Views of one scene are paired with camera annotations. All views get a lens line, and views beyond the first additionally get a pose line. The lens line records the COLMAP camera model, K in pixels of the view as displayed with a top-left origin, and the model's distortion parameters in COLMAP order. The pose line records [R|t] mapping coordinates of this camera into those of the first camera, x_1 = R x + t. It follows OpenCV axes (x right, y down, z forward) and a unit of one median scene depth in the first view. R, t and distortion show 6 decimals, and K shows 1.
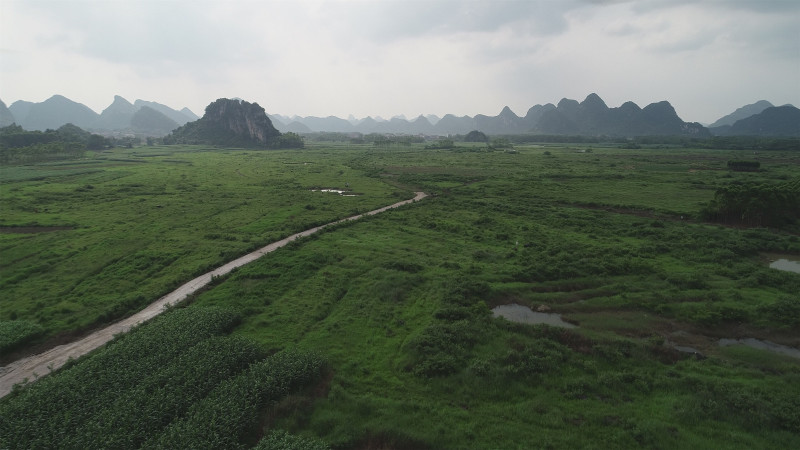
lens RADIAL K [[545.6, 0, 393.1], [0, 545.6, 227.8], [0, 0, 1]] dist [-0.003410, -0.000048]
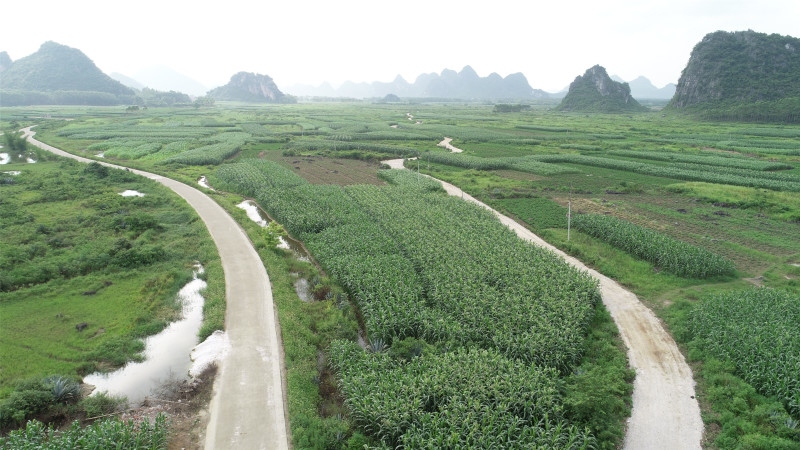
lens RADIAL K [[545.6, 0, 392.0], [0, 545.6, 224.0], [0, 0, 1]] dist [-0.003410, -0.000048]
pose [[0.978086, -0.043279, 0.203653, -0.087218], [0.032019, 0.997788, 0.058261, 0.046276], [-0.205724, -0.050464, 0.977308, -0.243452]]
